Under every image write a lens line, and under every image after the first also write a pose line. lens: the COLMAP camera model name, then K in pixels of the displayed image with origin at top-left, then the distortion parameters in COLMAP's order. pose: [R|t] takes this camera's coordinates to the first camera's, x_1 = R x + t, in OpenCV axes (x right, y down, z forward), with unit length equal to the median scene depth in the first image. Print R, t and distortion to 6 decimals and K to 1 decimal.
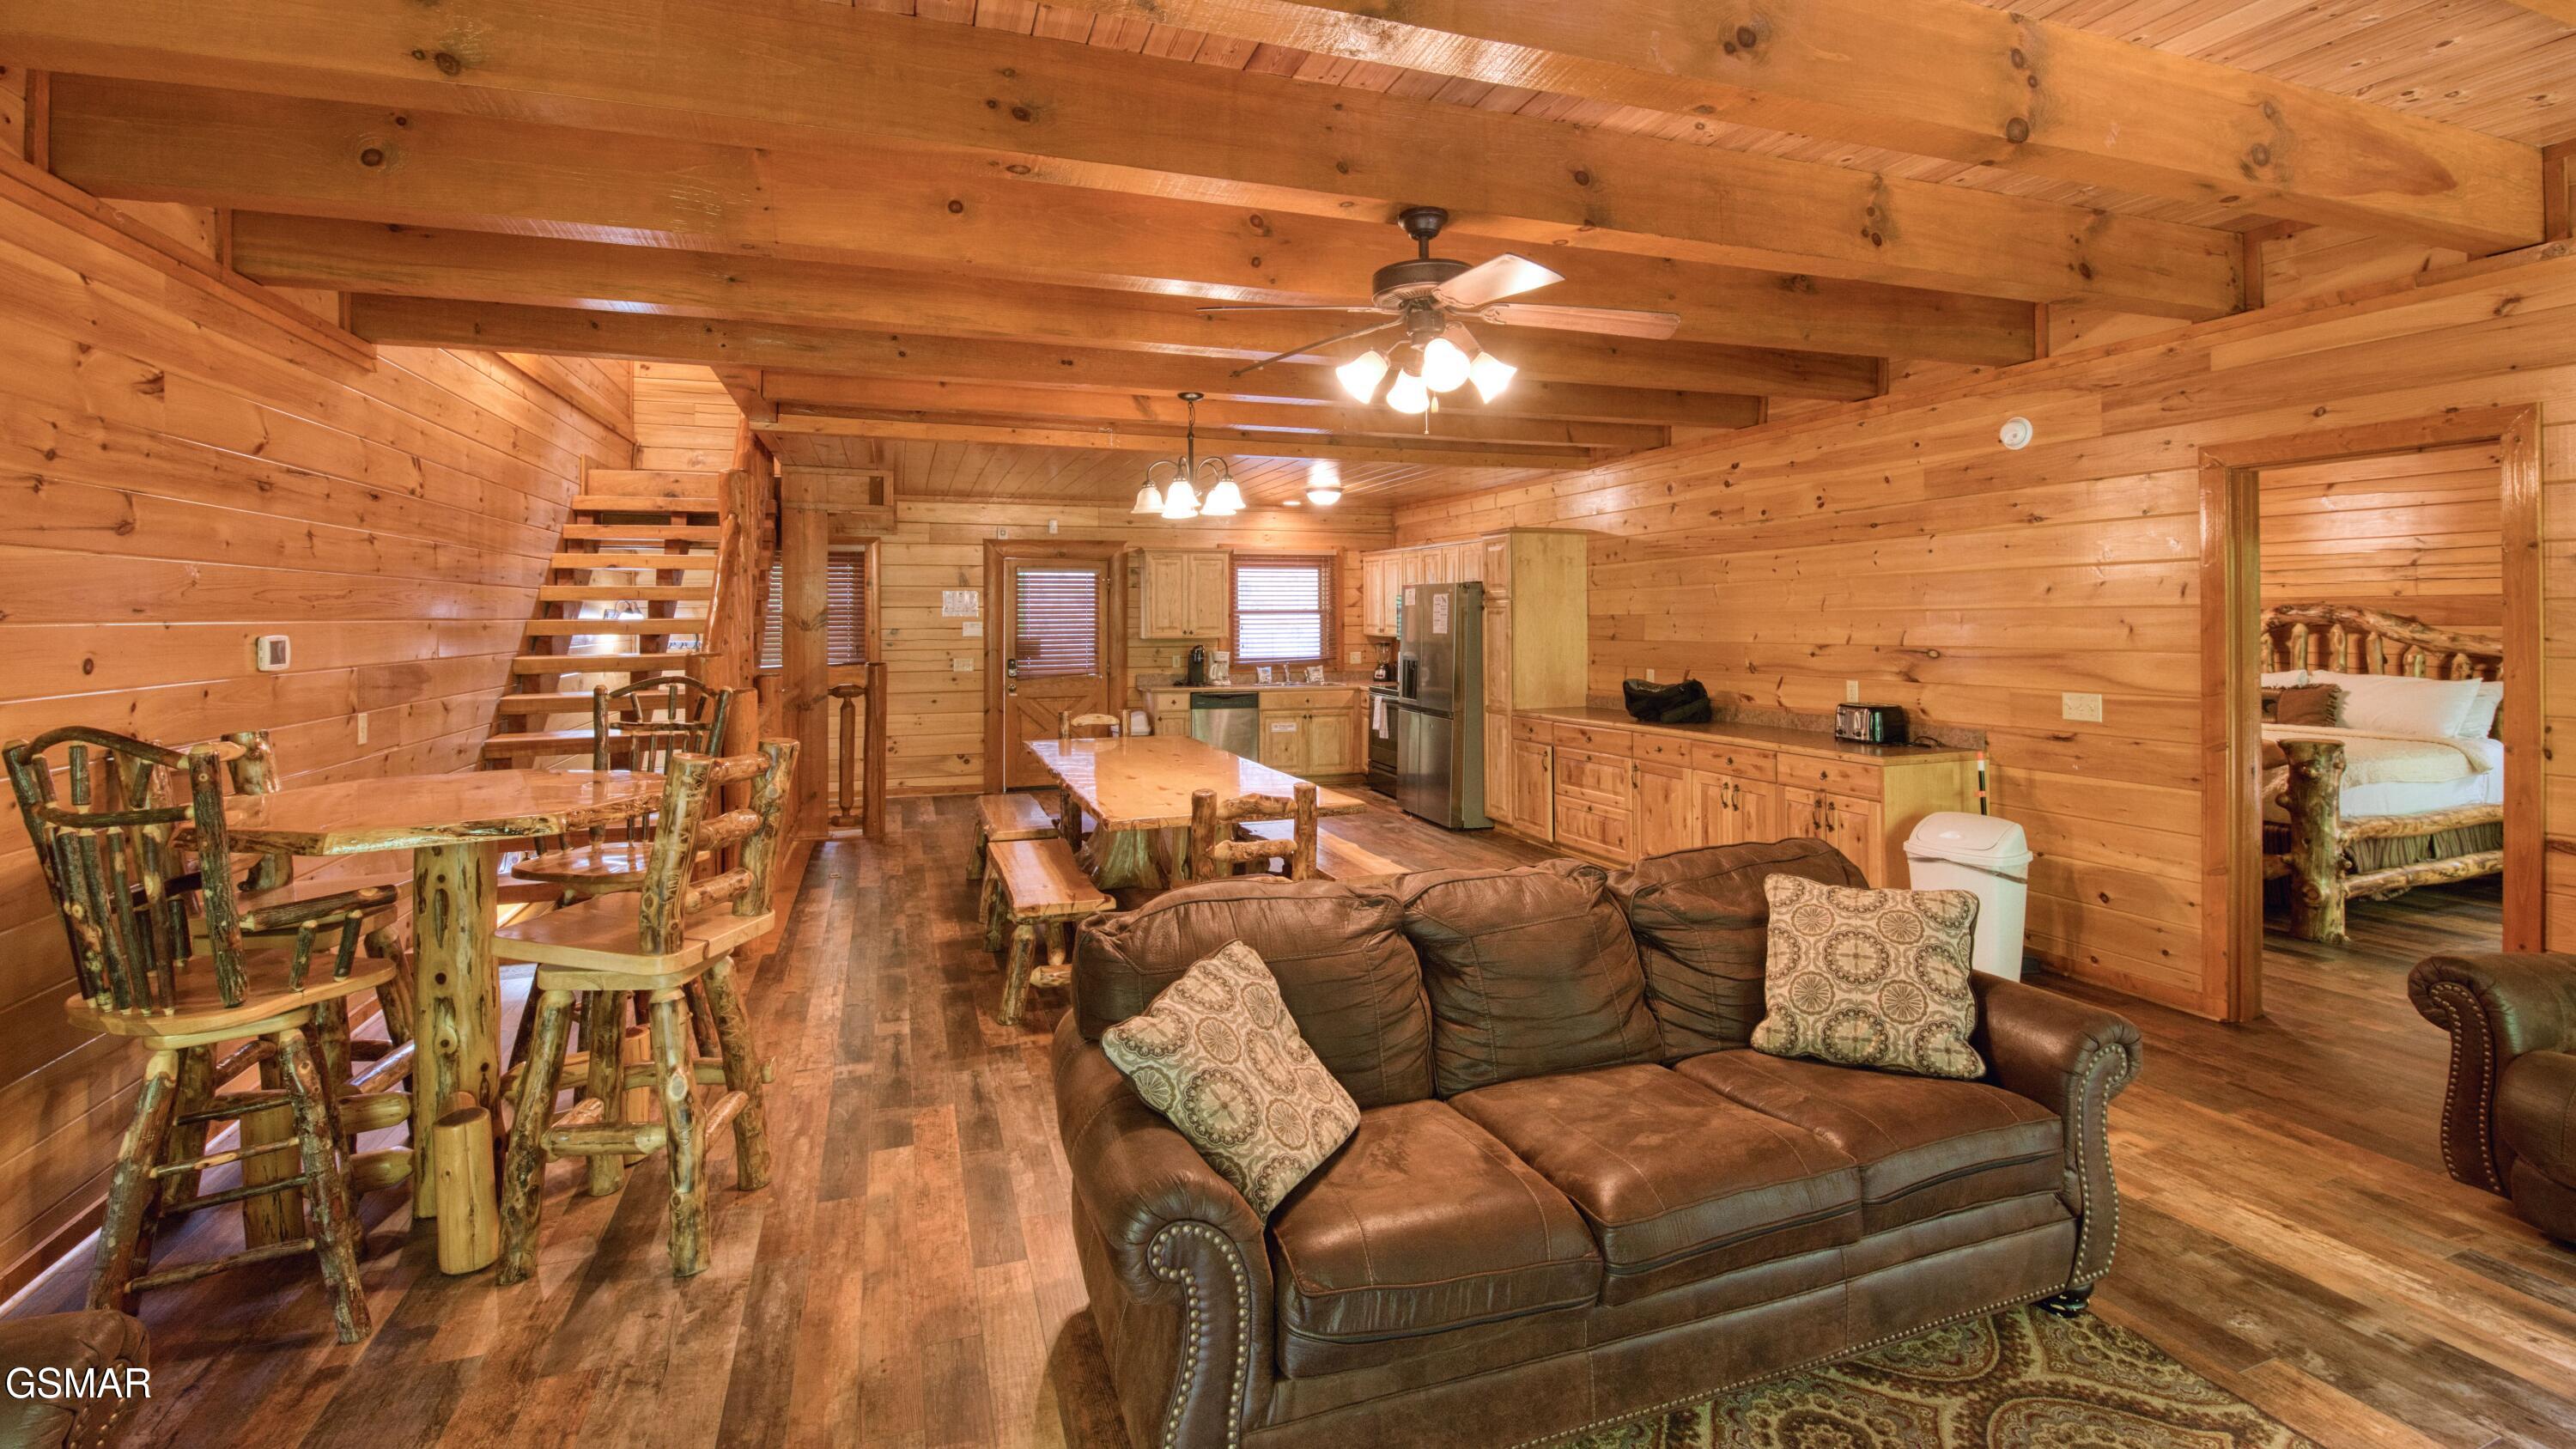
lens RADIAL K [[1117.2, 0, 1299.7], [0, 1117.2, 614.5], [0, 0, 1]] dist [-0.018873, -0.003185]
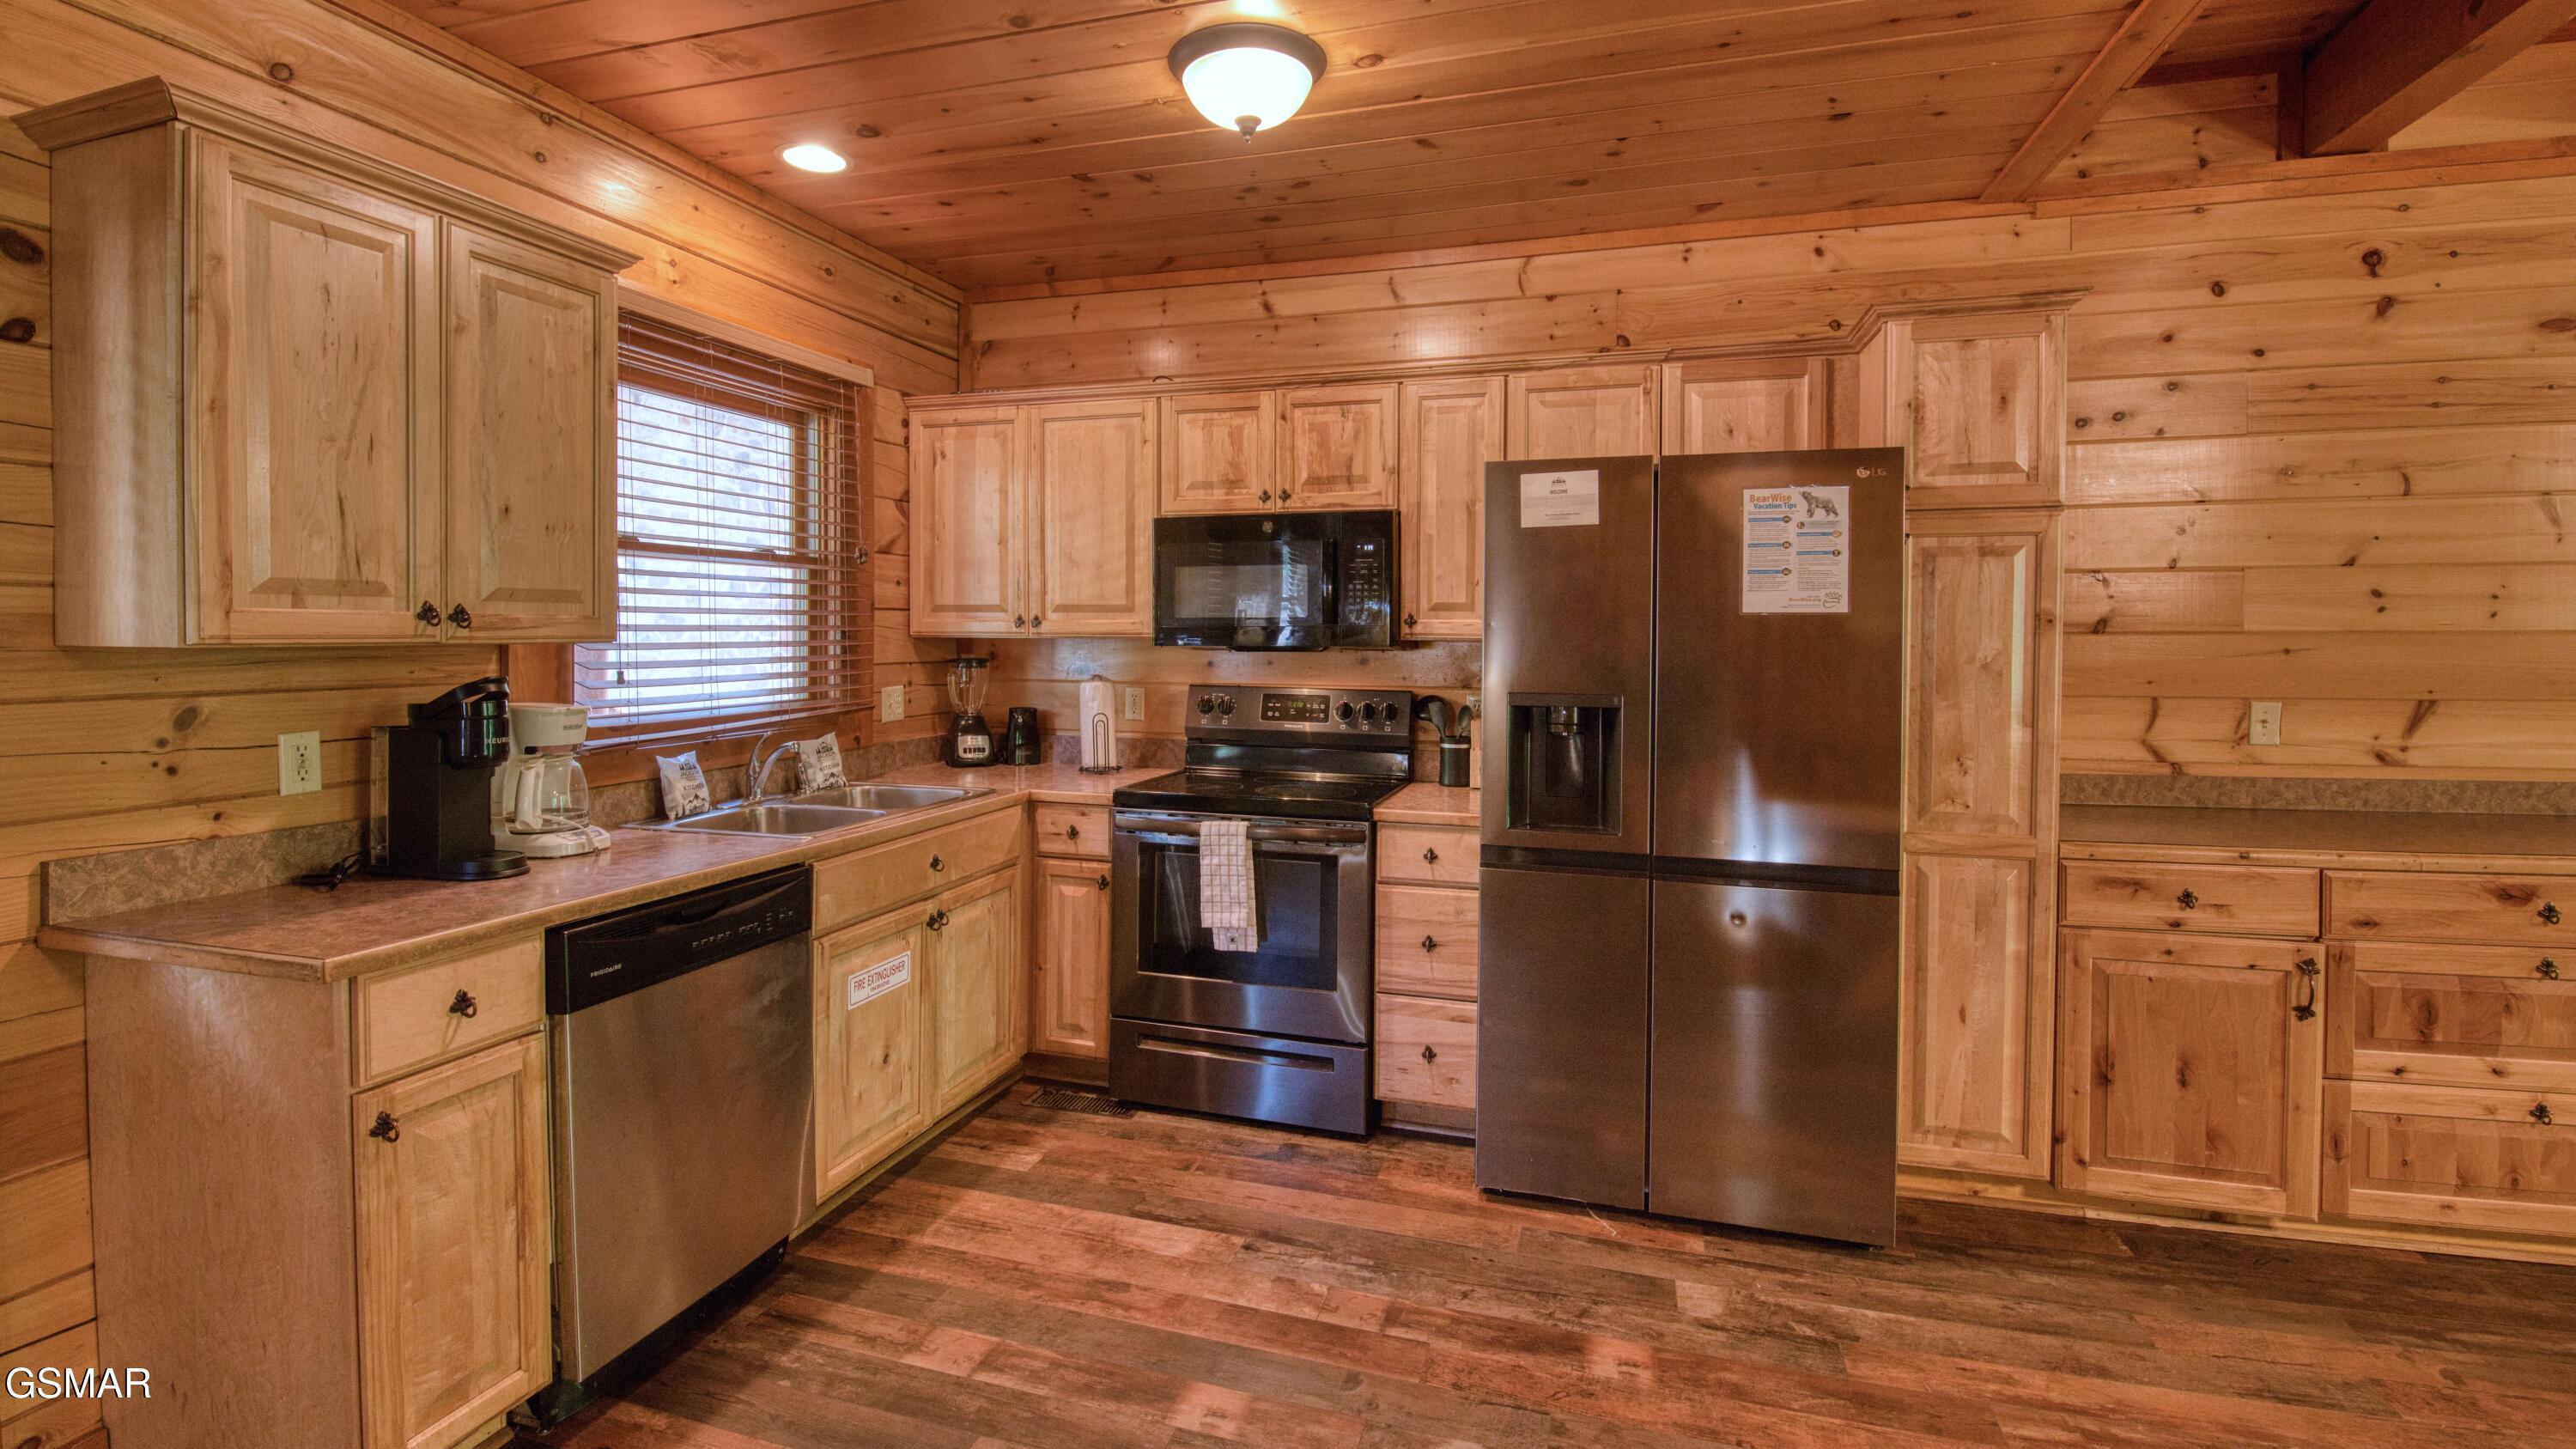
lens RADIAL K [[1117.2, 0, 1275.2], [0, 1117.2, 671.7], [0, 0, 1]] dist [-0.018873, -0.003185]
pose [[0.602661, -0.024045, 0.797635, -0.213834], [-0.004020, 0.999442, 0.033165, 0.024450], [-0.797987, -0.023194, 0.602228, 0.987918]]
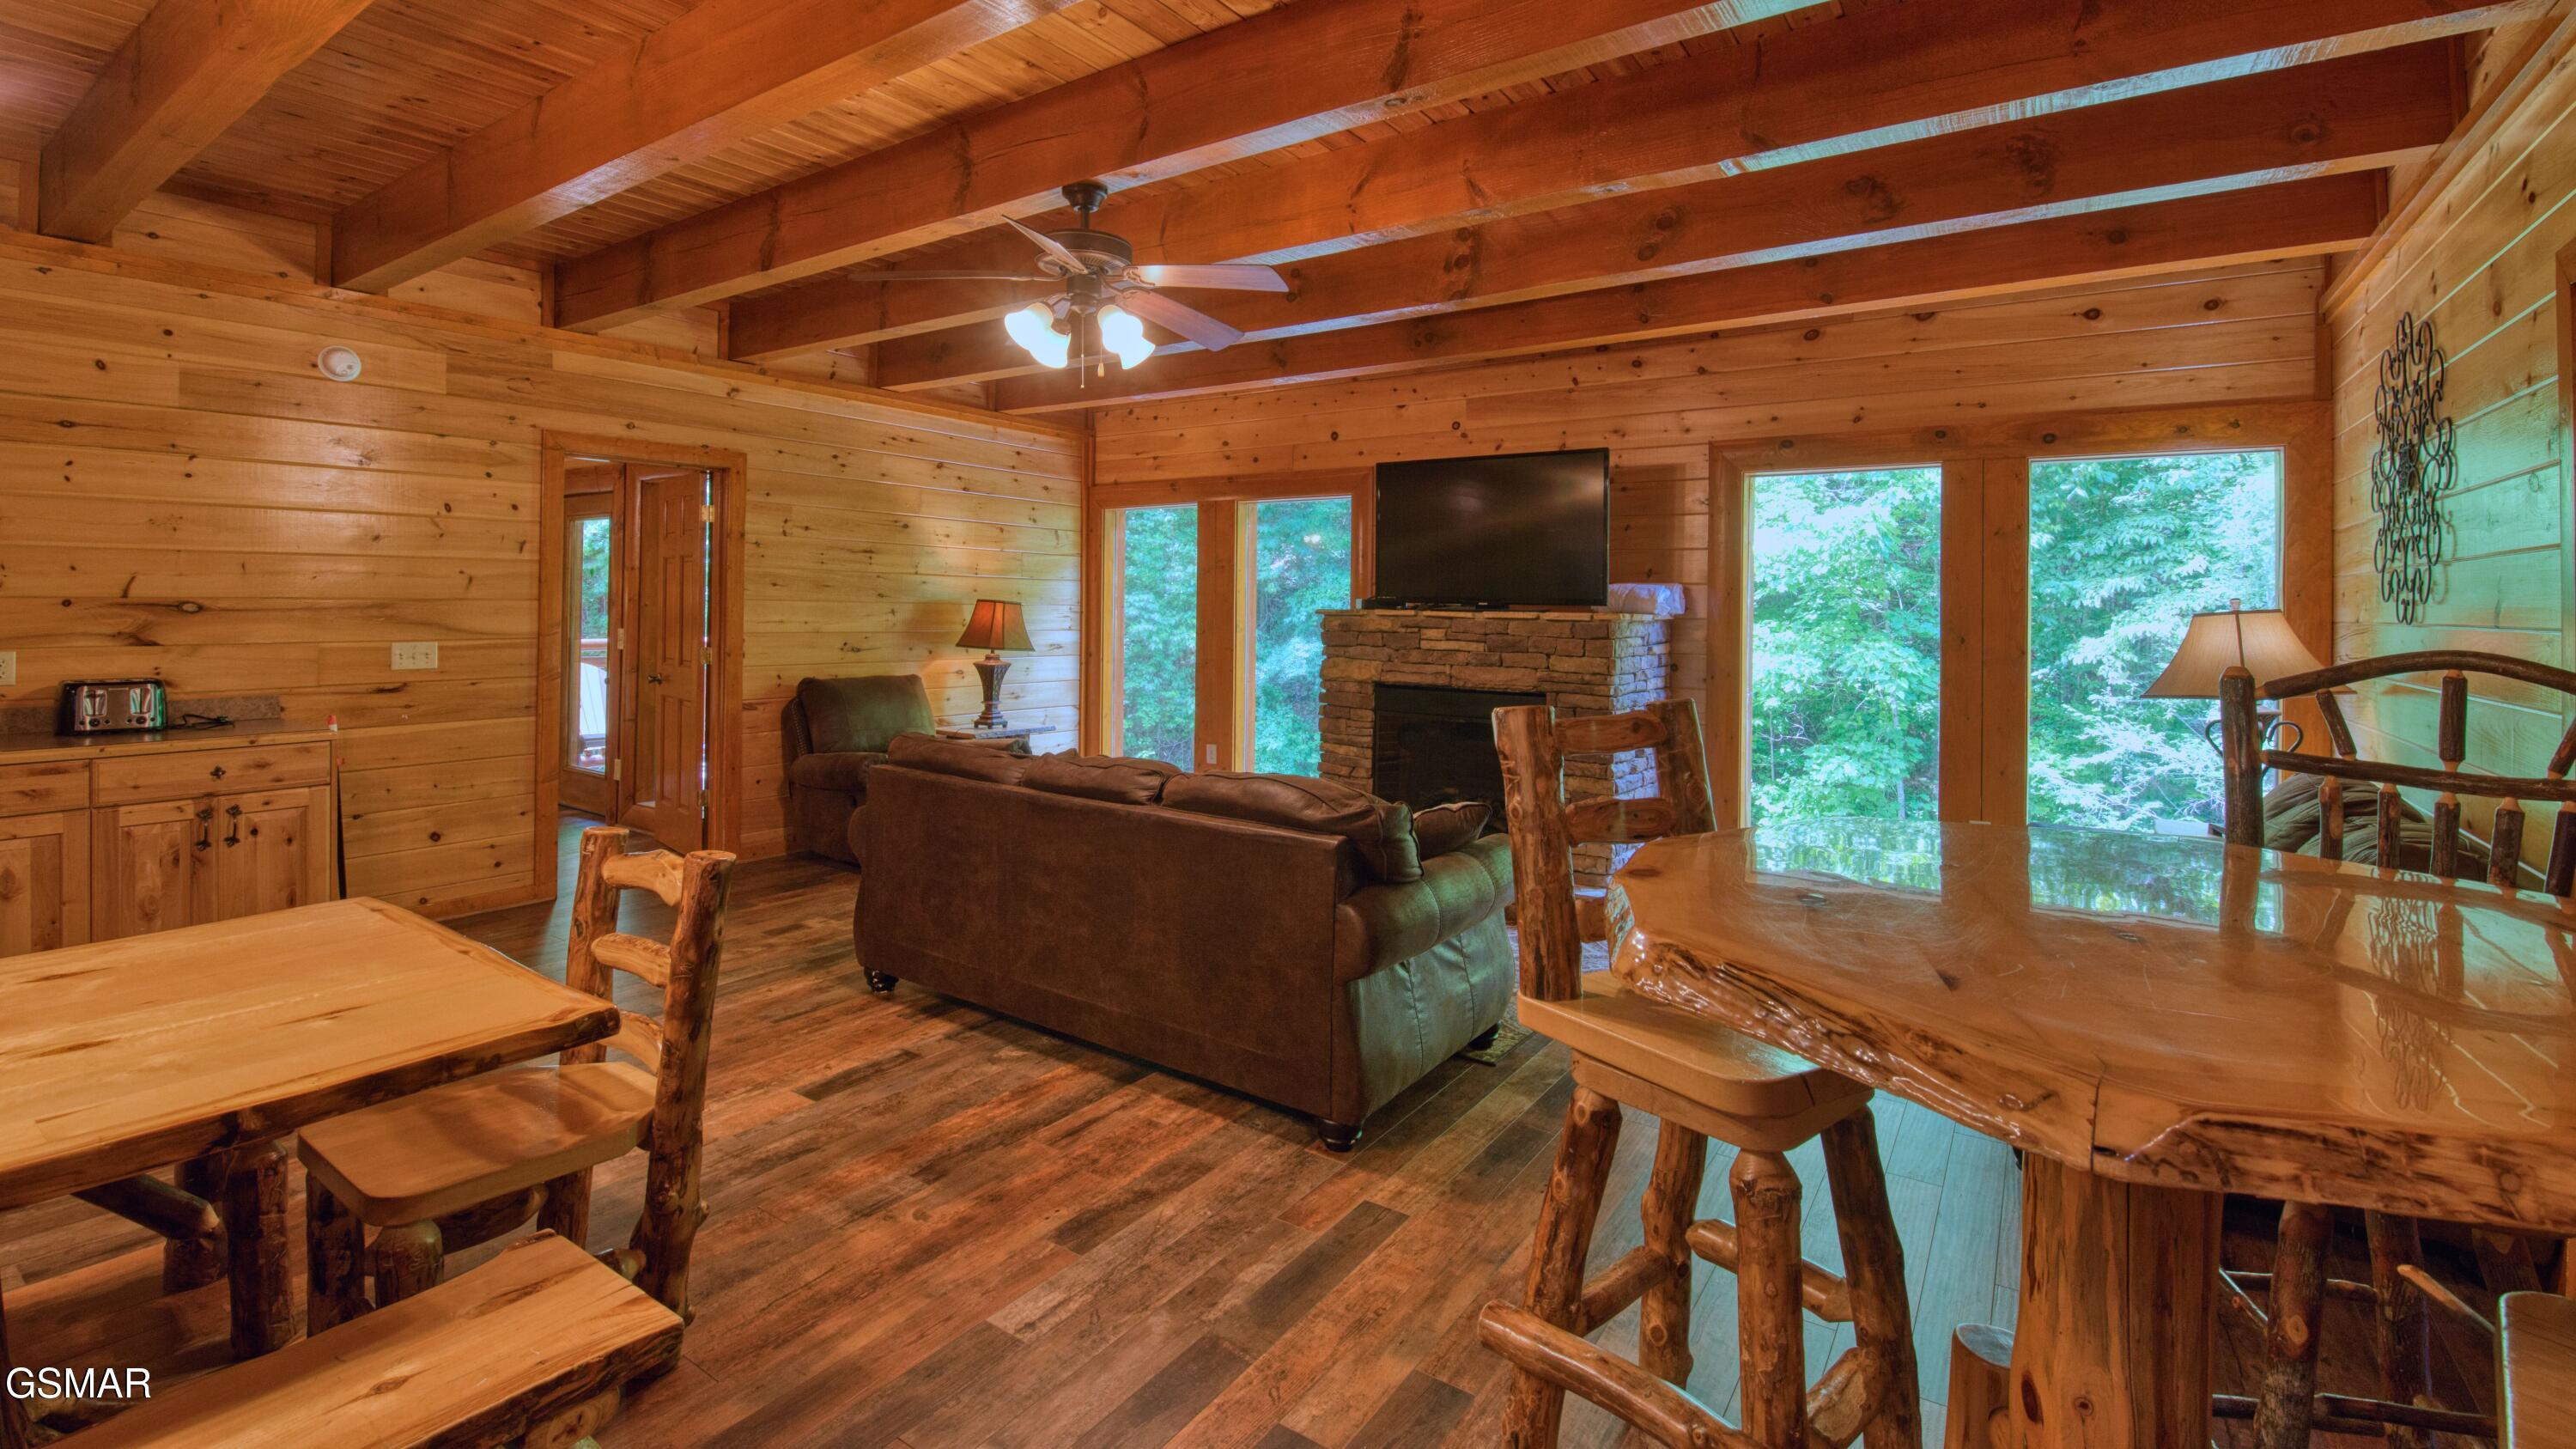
lens RADIAL K [[1117.2, 0, 1288.5], [0, 1117.2, 602.3], [0, 0, 1]] dist [-0.018873, -0.003185]
pose [[-0.584076, 0.001778, 0.811697, -0.345164], [-0.009193, 0.999919, -0.008806, 0.021602], [-0.811647, -0.012605, -0.584012, 0.562123]]
